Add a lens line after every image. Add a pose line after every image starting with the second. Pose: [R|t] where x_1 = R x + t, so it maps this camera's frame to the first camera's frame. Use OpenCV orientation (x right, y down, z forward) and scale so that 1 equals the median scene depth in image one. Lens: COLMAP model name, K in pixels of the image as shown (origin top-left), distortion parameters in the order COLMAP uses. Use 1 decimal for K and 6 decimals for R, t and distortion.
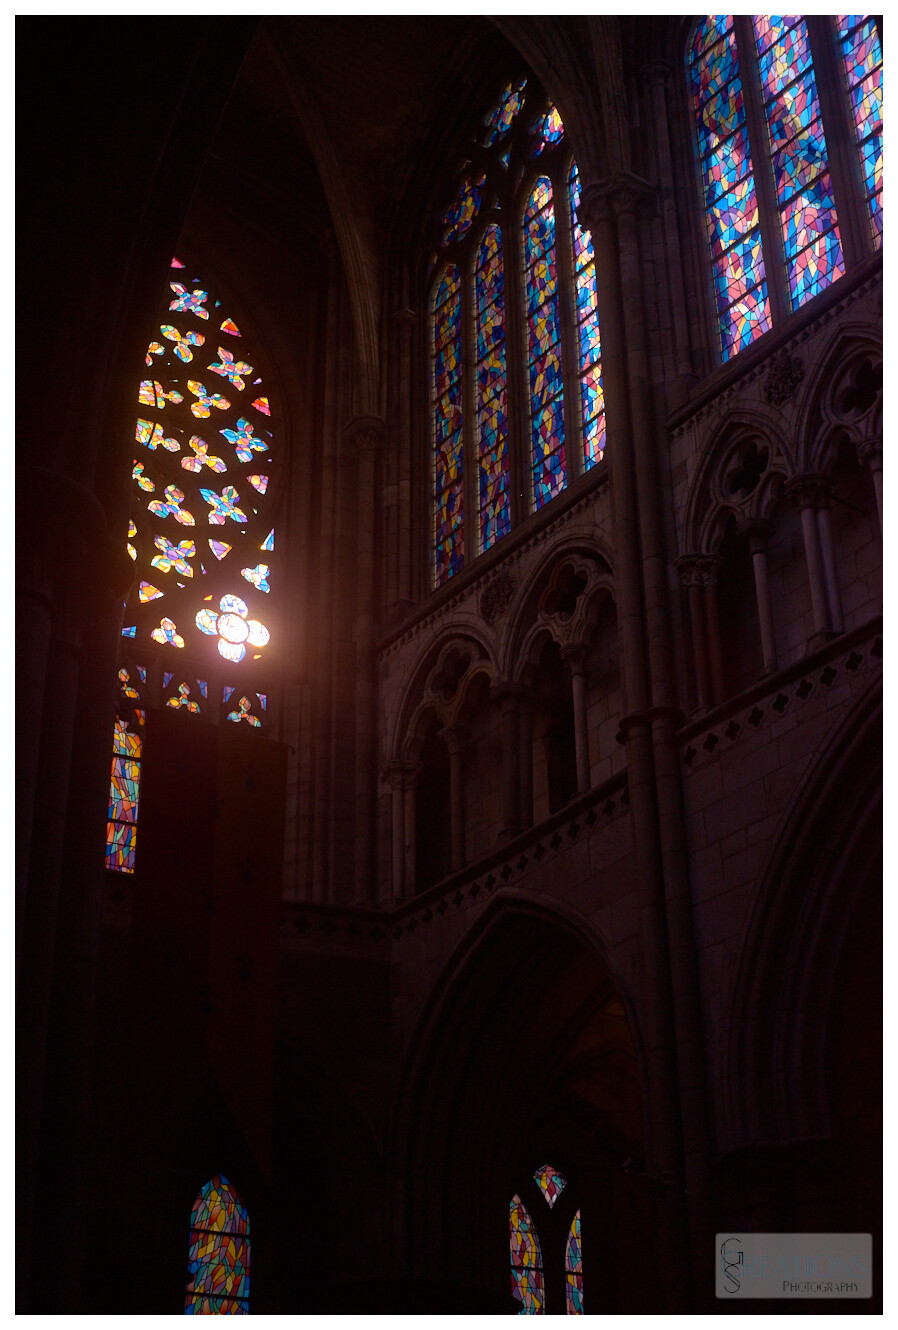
lens RADIAL K [[2006.3, 0, 449.1], [0, 2006.3, 665.3], [0, 0, 1]] dist [-0.105521, 0.000000]
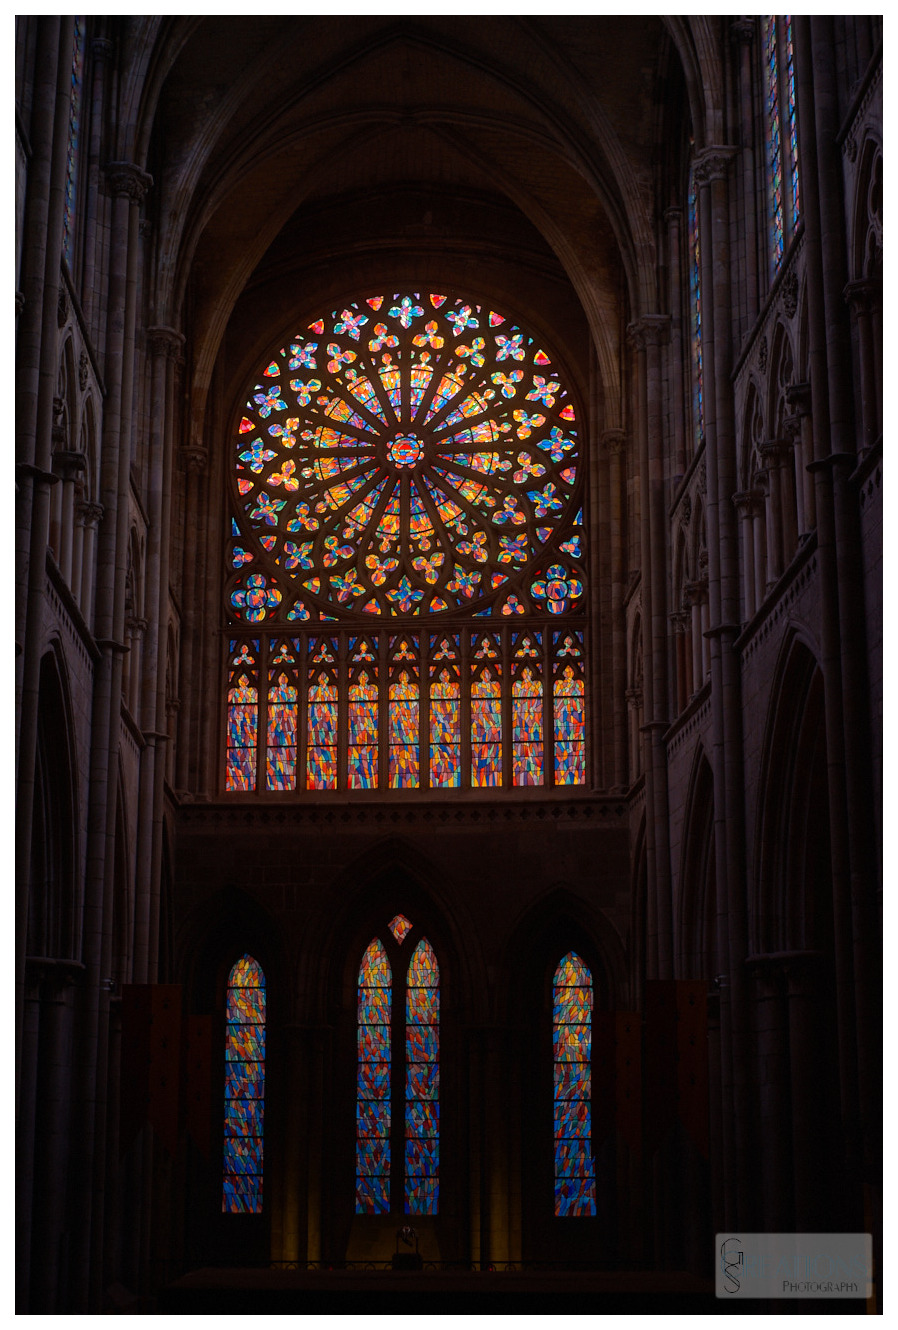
lens RADIAL K [[2006.3, 0, 448.6], [0, 2006.3, 665.3], [0, 0, 1]] dist [-0.105521, 0.000000]
pose [[0.843087, -0.116815, -0.524937, 0.604510], [0.261716, 0.941856, 0.210742, -0.301079], [0.469797, -0.315059, 0.824639, -0.310671]]
